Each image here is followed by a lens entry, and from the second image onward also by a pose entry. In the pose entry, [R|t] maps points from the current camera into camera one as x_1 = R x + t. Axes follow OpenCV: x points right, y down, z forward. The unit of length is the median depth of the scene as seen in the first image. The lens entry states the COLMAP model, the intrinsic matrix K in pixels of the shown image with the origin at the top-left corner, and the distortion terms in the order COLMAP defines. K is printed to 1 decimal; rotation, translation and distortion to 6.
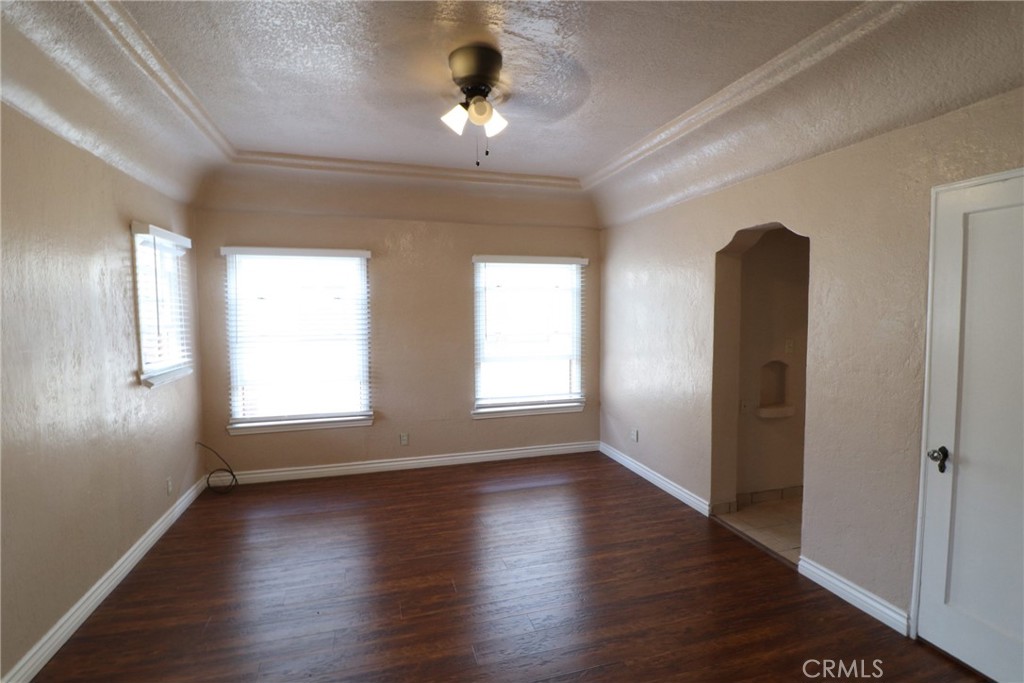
lens RADIAL K [[484.8, 0, 517.6], [0, 484.8, 335.2], [0, 0, 1]] dist [-0.000285, -0.014696]
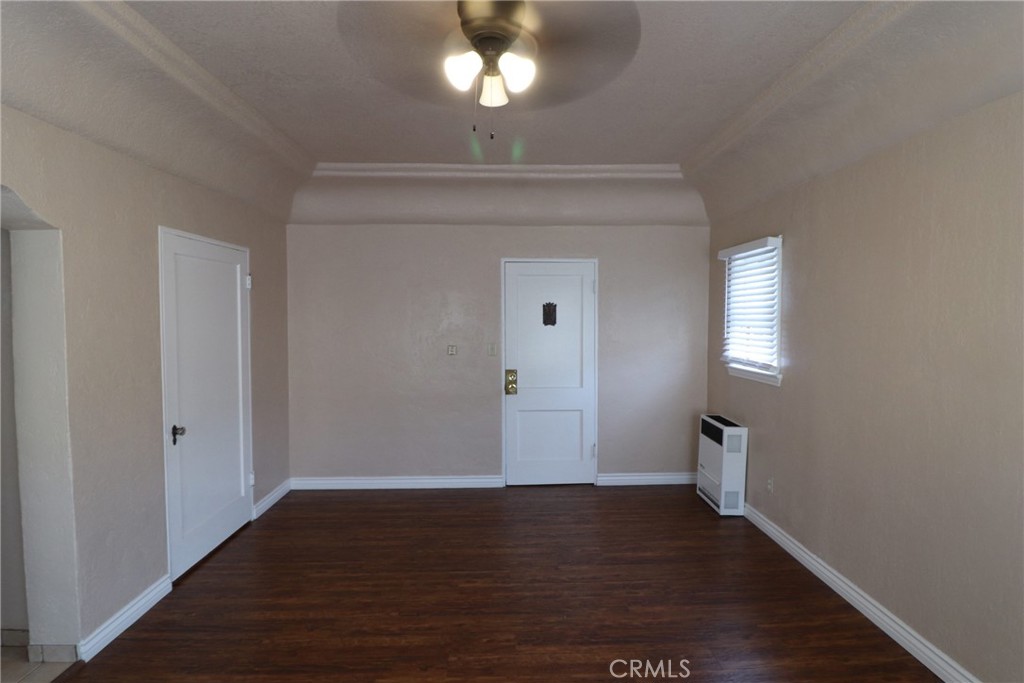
lens RADIAL K [[484.8, 0, 517.6], [0, 484.8, 335.2], [0, 0, 1]] dist [-0.000285, -0.014696]
pose [[-0.966390, -0.004616, 0.257039, -0.220150], [0.019426, 0.995669, 0.090916, -0.069867], [-0.256345, 0.092854, -0.962115, 1.186871]]
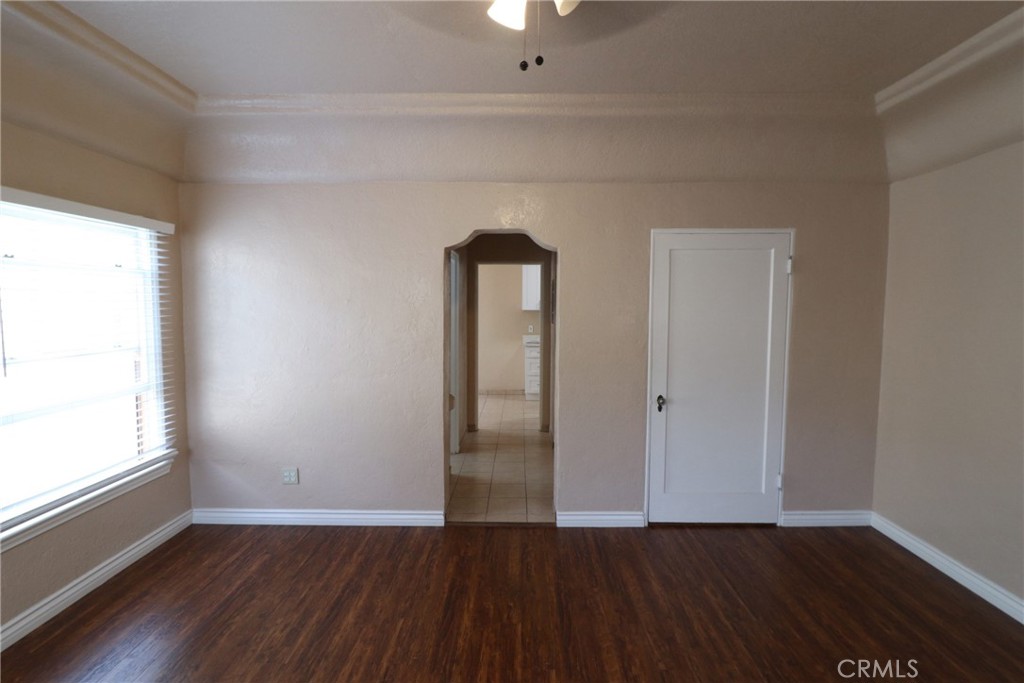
lens RADIAL K [[484.8, 0, 517.6], [0, 484.8, 335.2], [0, 0, 1]] dist [-0.000285, -0.014696]
pose [[0.297650, -0.054876, 0.953097, -0.449354], [0.046173, 0.998006, 0.043042, -0.032711], [-0.953558, 0.031195, 0.299590, 0.566836]]
